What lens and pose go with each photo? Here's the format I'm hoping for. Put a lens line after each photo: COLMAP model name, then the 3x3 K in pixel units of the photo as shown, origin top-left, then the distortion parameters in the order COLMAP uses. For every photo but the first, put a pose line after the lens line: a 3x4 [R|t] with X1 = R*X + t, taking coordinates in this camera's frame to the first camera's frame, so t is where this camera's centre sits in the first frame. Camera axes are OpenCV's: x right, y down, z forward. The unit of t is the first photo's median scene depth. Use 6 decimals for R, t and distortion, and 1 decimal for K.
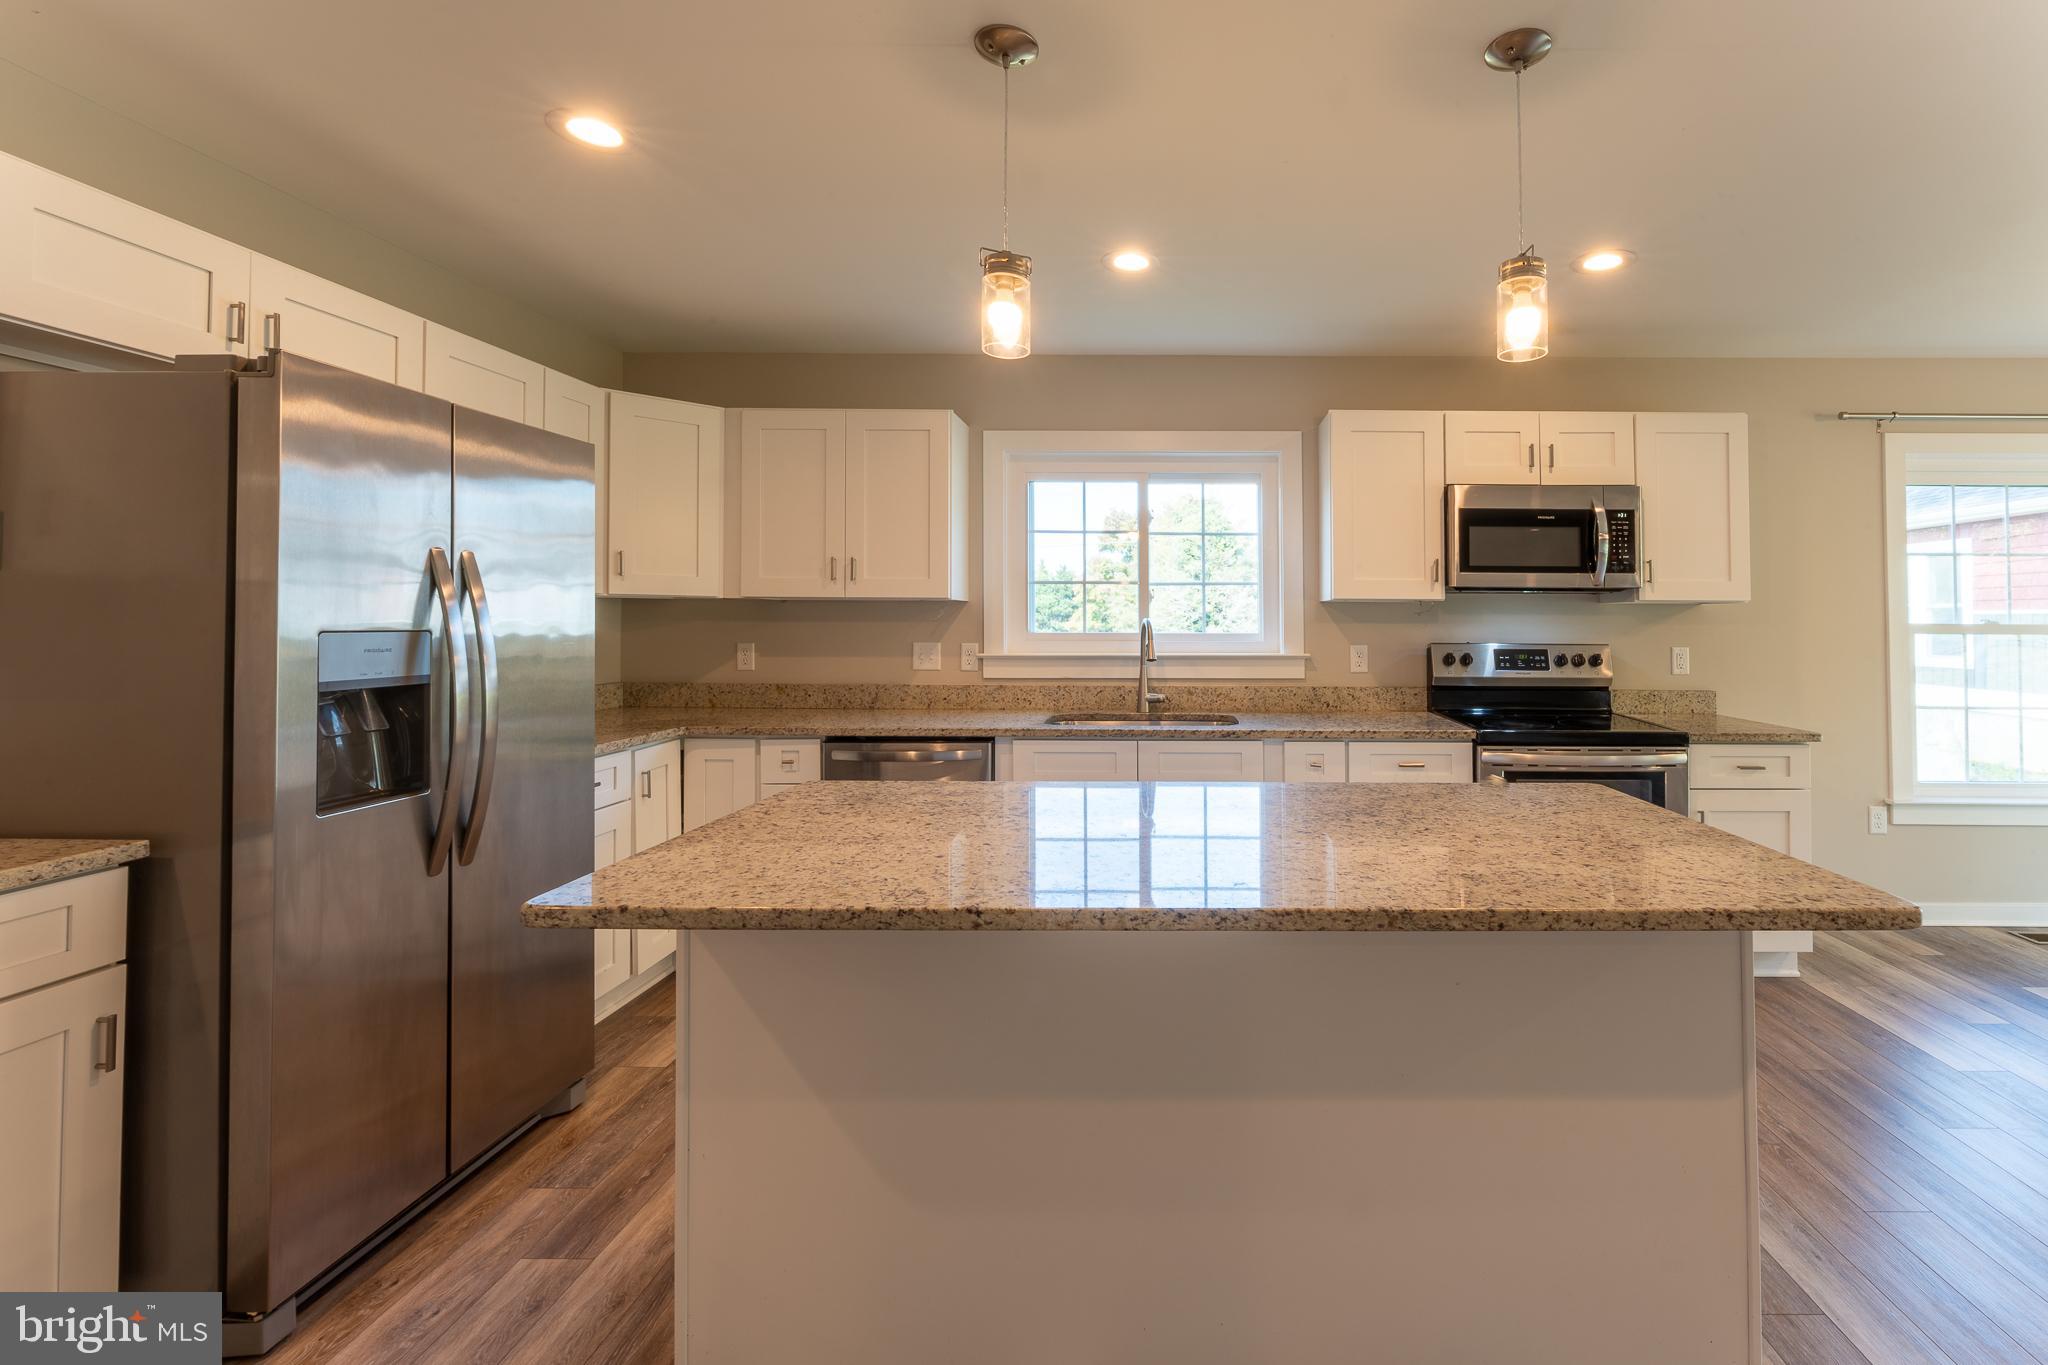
lens RADIAL K [[878.4, 0, 1172.2], [0, 878.4, 597.7], [0, 0, 1]] dist [-0.004031, 0.000205]
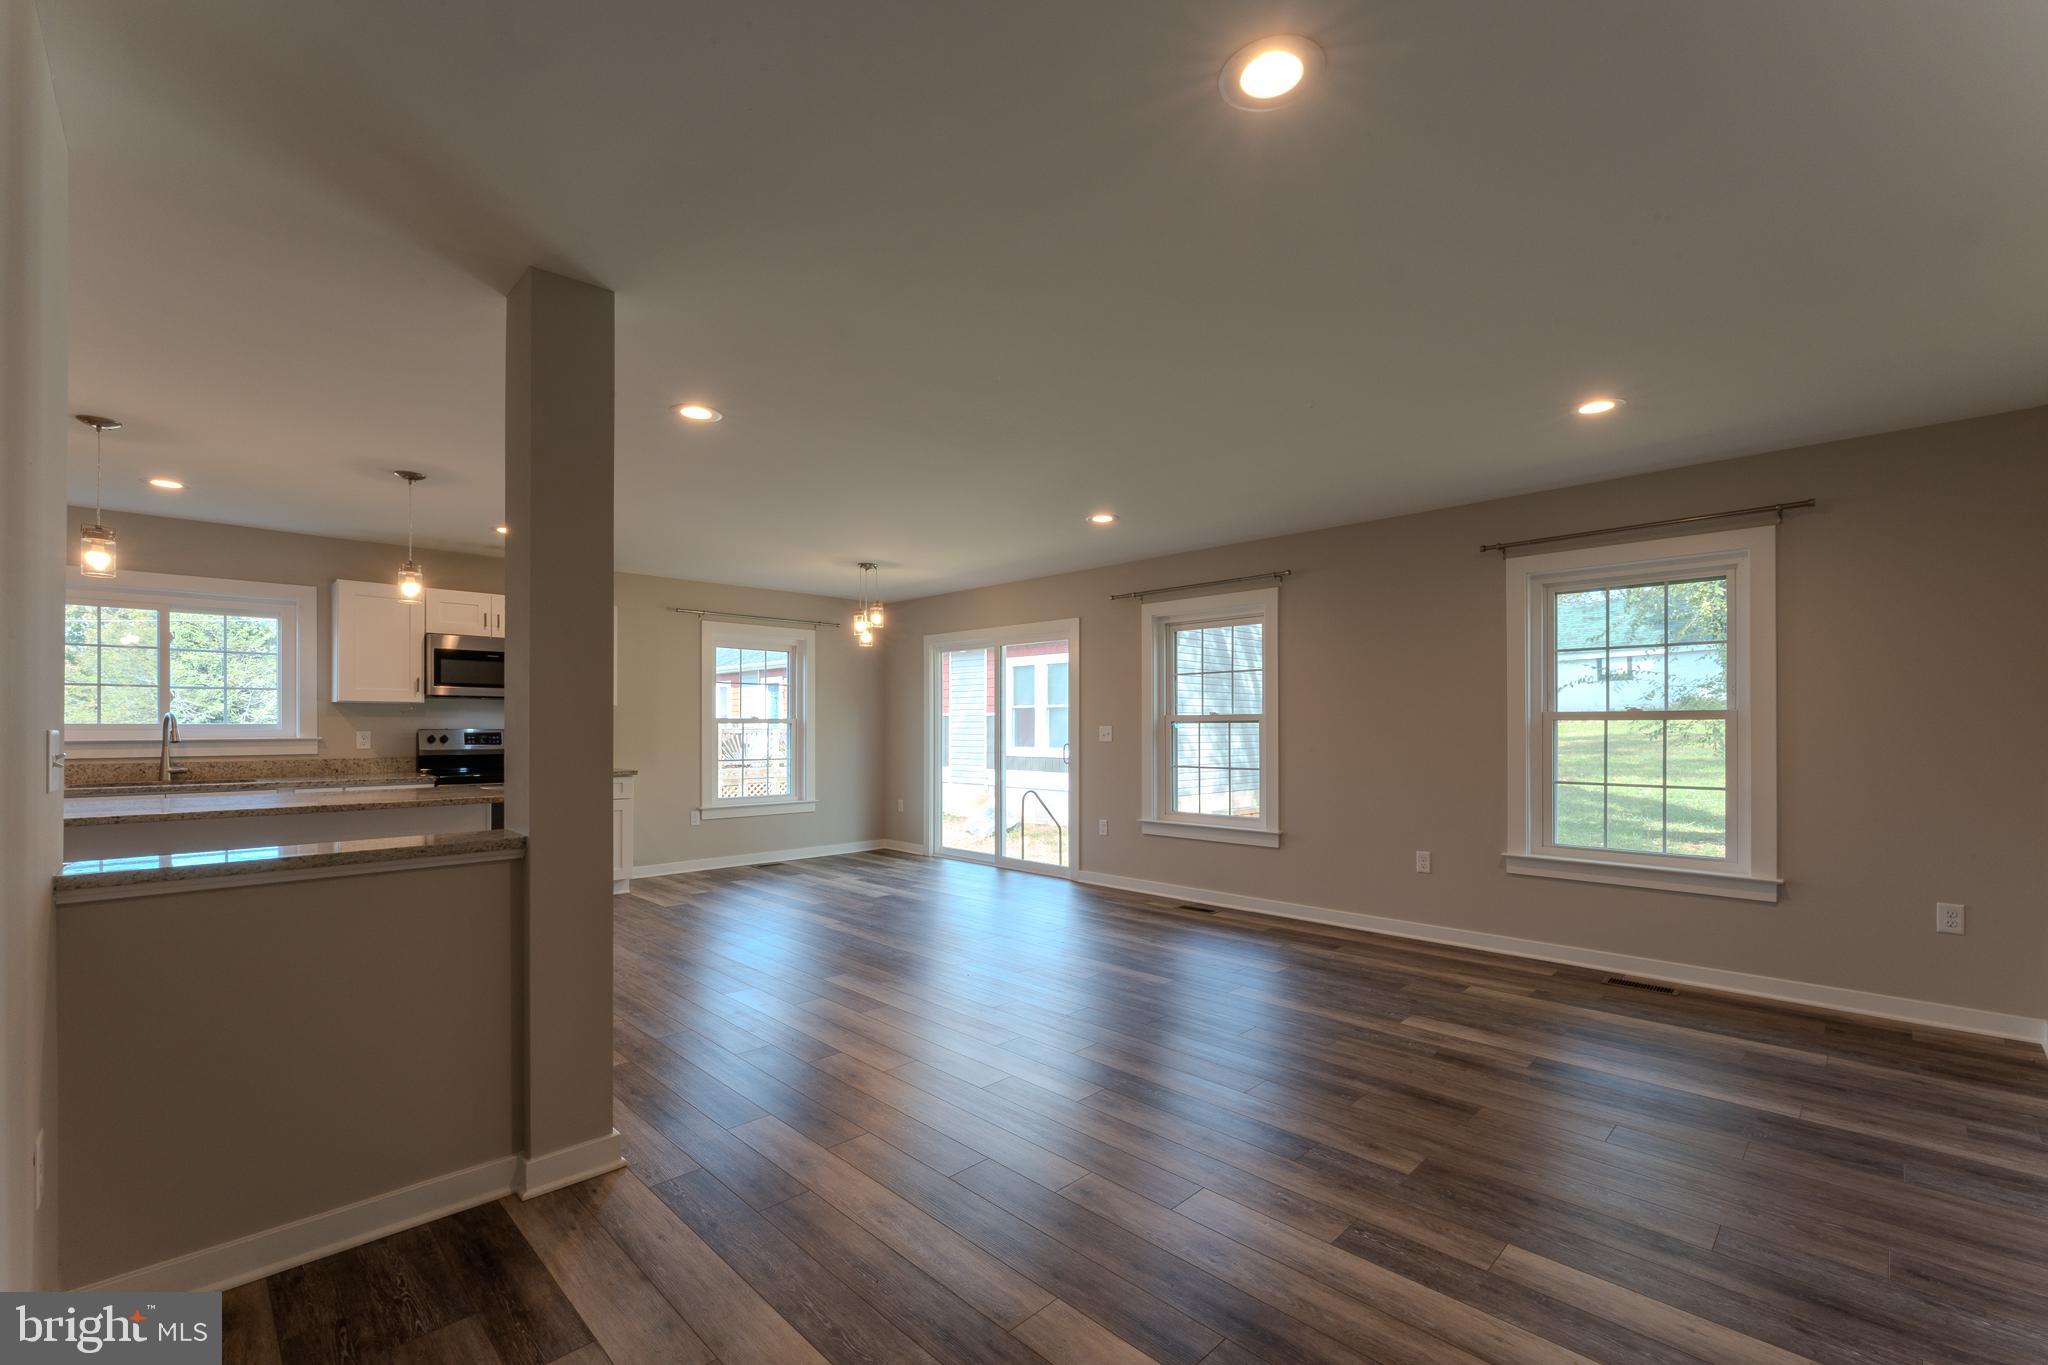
lens RADIAL K [[866.0, 0, 1027.8], [0, 866.0, 715.0], [0, 0, 1]] dist [-0.000348, -0.000252]
pose [[0.702121, 0.003878, 0.712047, -0.051507], [-0.015125, 0.999841, 0.009468, -0.006351], [-0.711897, -0.017417, 0.702068, -0.938034]]
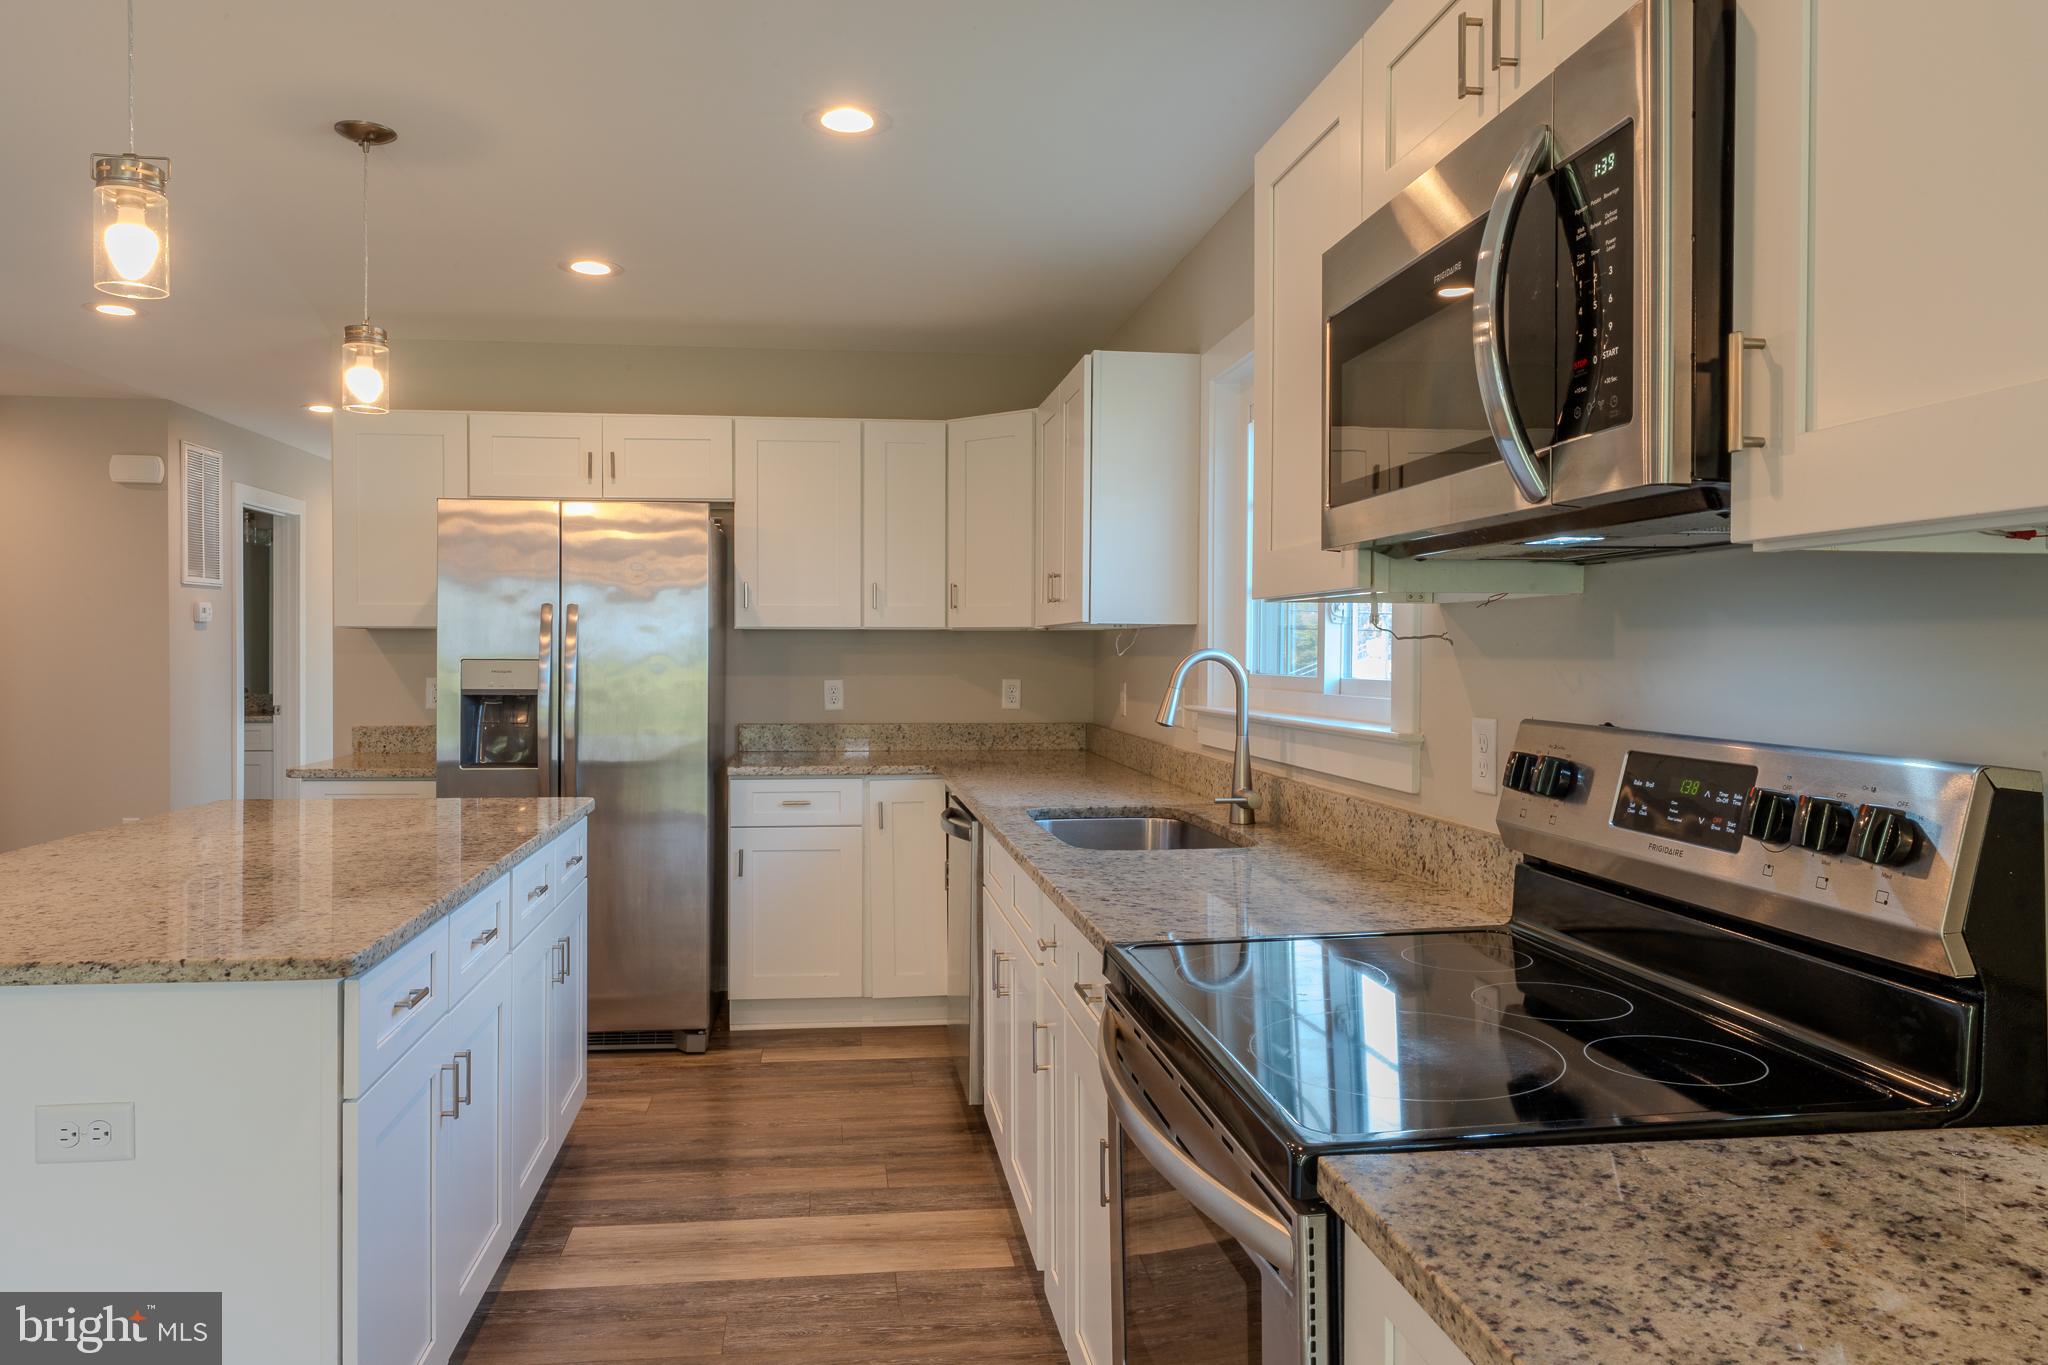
lens RADIAL K [[1367.9, 0, 984.4], [0, 1367.9, 670.8], [0, 0, 1]] dist [0.000590, -0.000852]
pose [[0.113731, 0.009596, -0.993465, 0.811439], [0.022299, 0.999677, 0.012208, 0.024040], [0.993261, -0.023542, 0.113481, 0.779603]]
